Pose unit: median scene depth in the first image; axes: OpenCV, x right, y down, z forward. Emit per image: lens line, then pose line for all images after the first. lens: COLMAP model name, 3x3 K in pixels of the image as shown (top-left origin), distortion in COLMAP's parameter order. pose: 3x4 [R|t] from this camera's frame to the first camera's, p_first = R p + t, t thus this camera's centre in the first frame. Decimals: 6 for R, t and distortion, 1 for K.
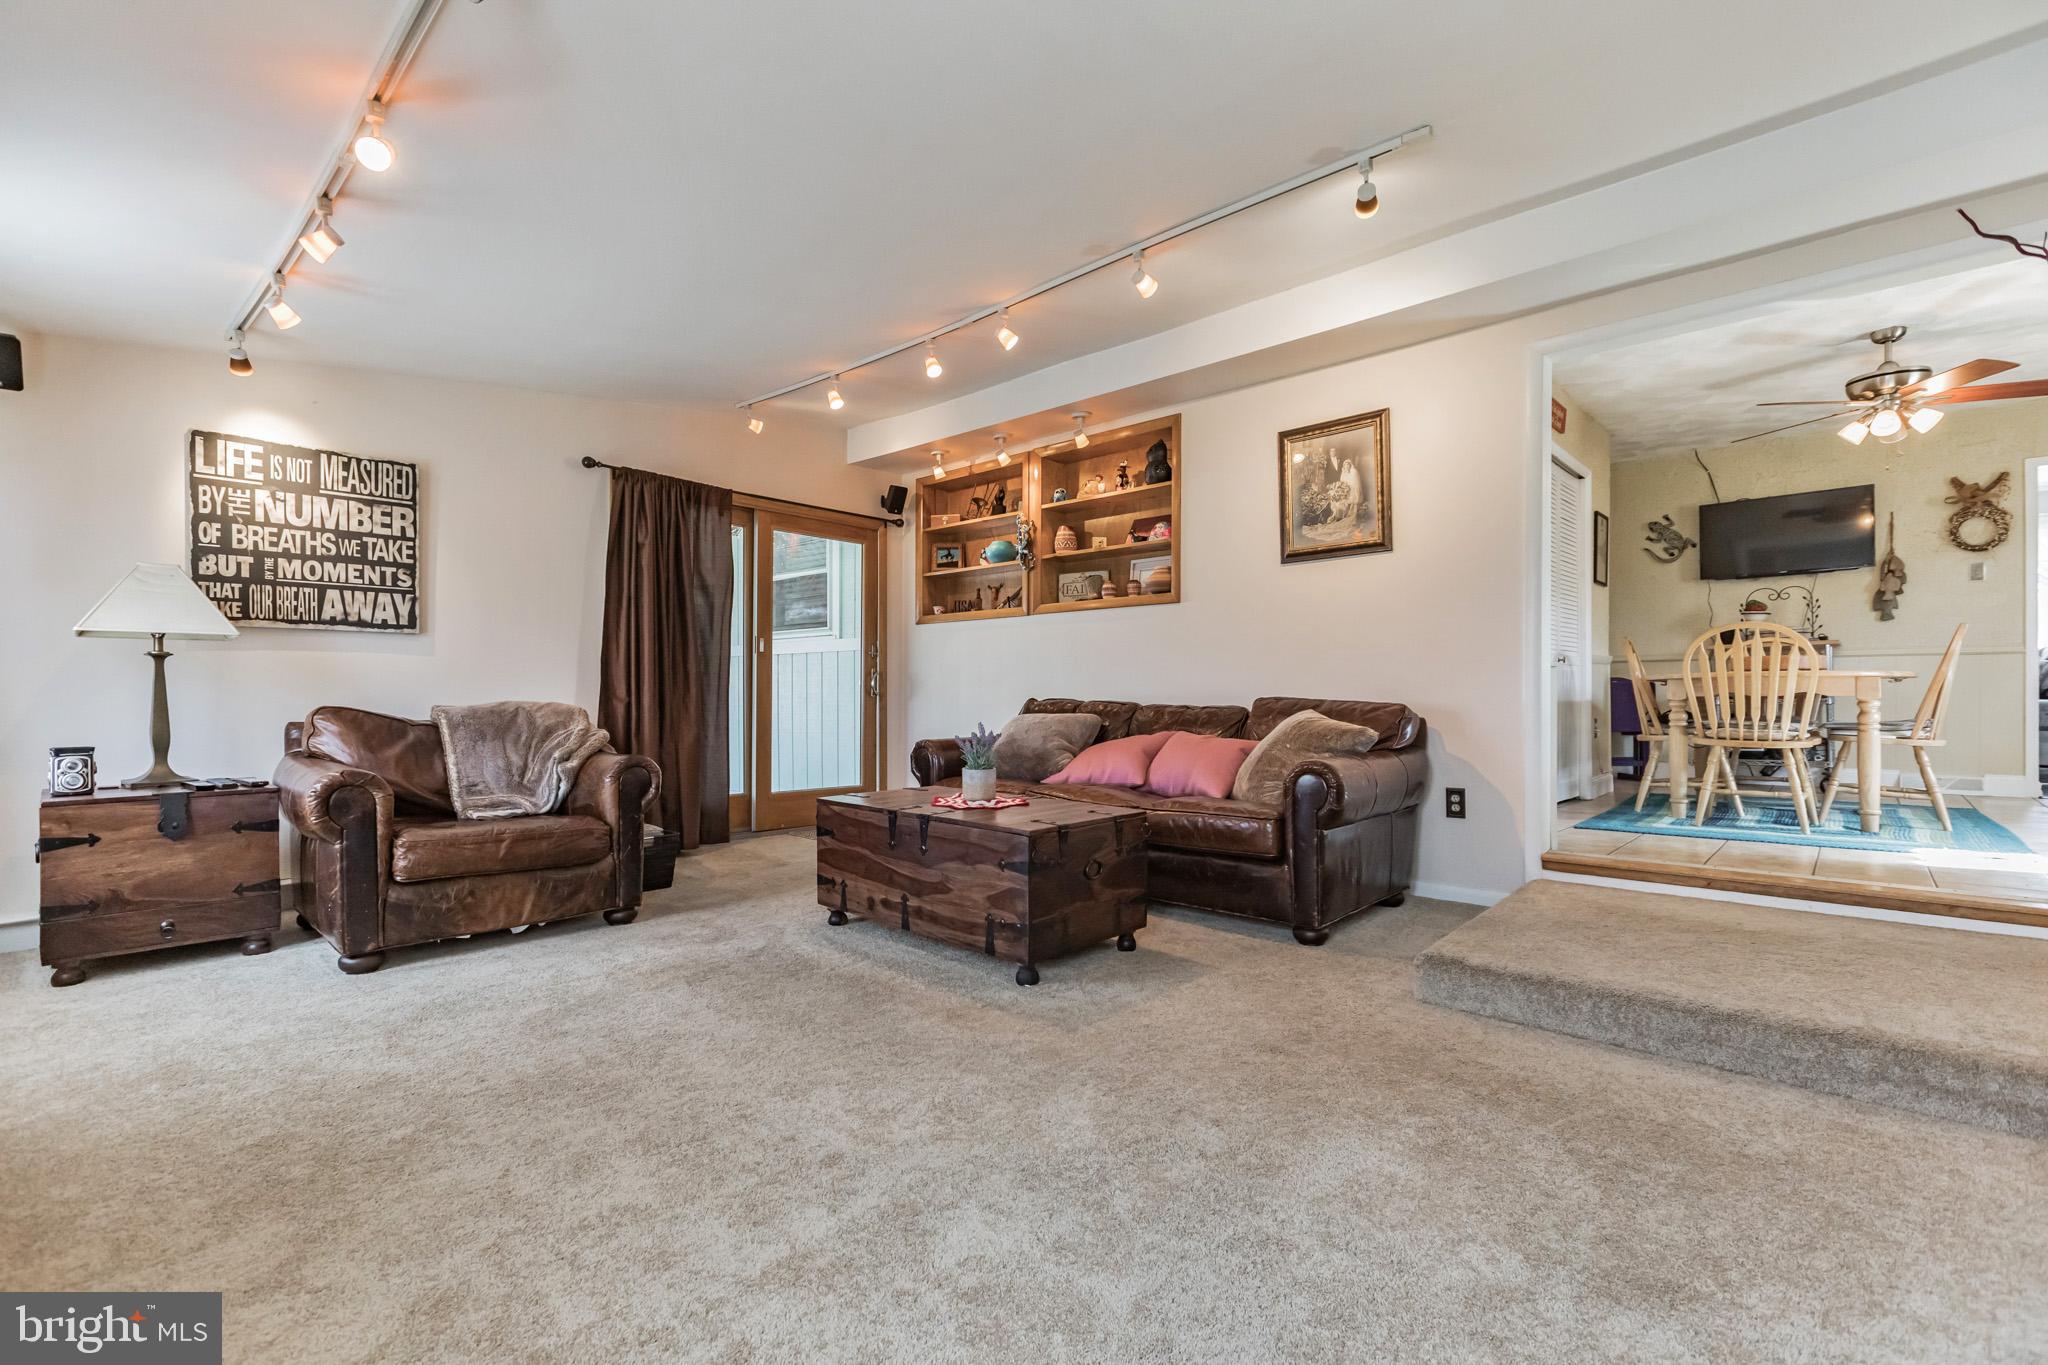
lens RADIAL K [[922.0, 0, 1022.6], [0, 922.0, 690.5], [0, 0, 1]] dist [0.001665, 0.000351]
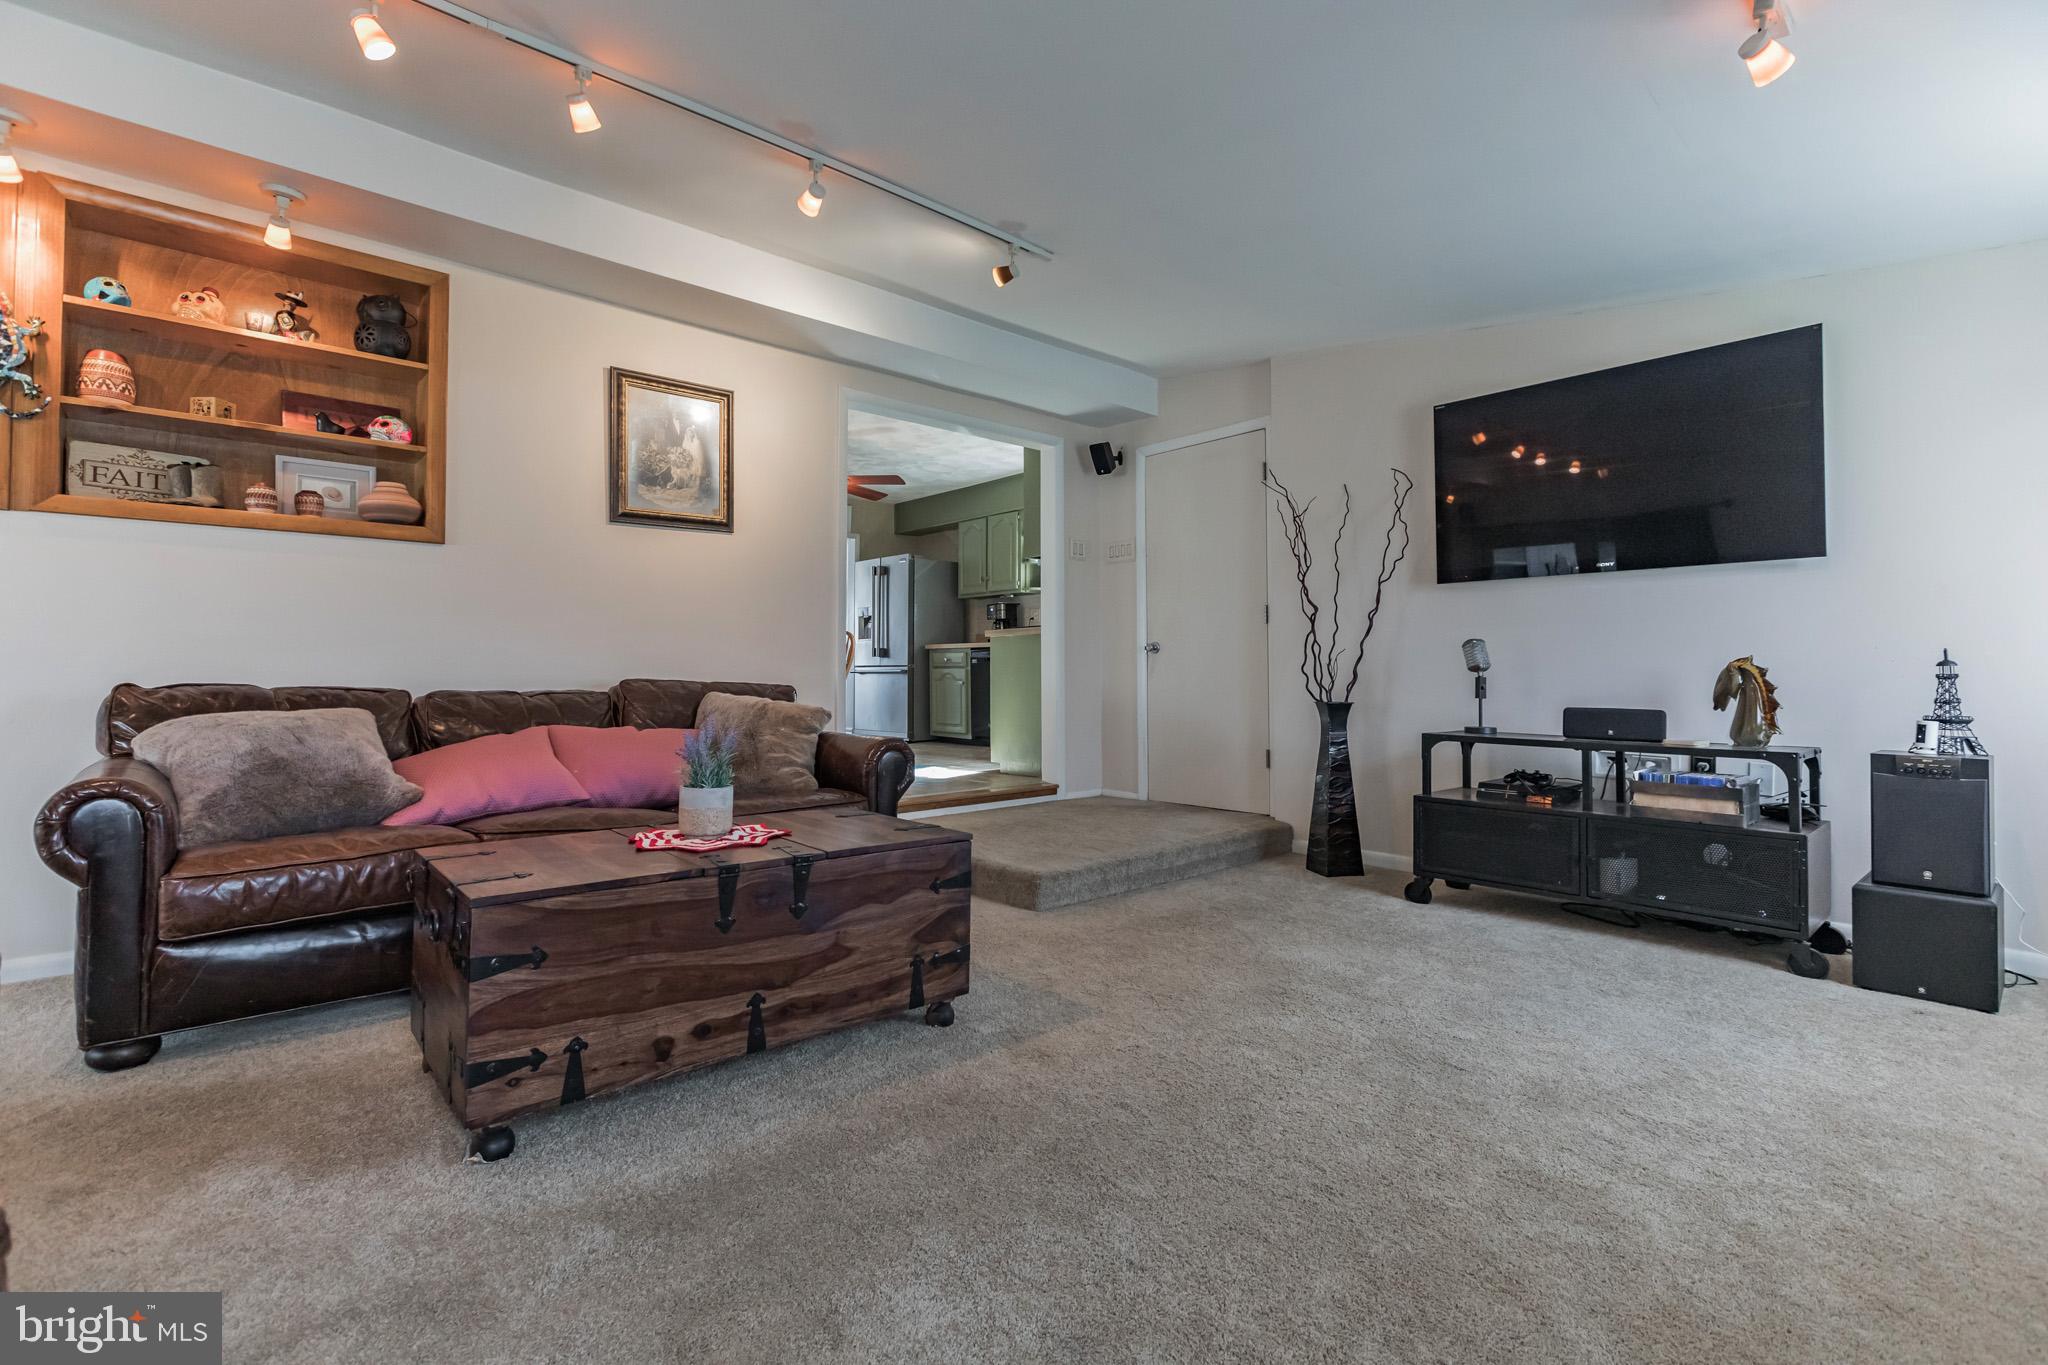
lens RADIAL K [[922.0, 0, 1037.6], [0, 922.0, 651.9], [0, 0, 1]] dist [0.001665, 0.000351]
pose [[0.080617, 0.026245, 0.996400, -0.551237], [-0.002280, 0.999656, -0.026146, 0.003523], [-0.996743, -0.000164, 0.080649, 0.565515]]
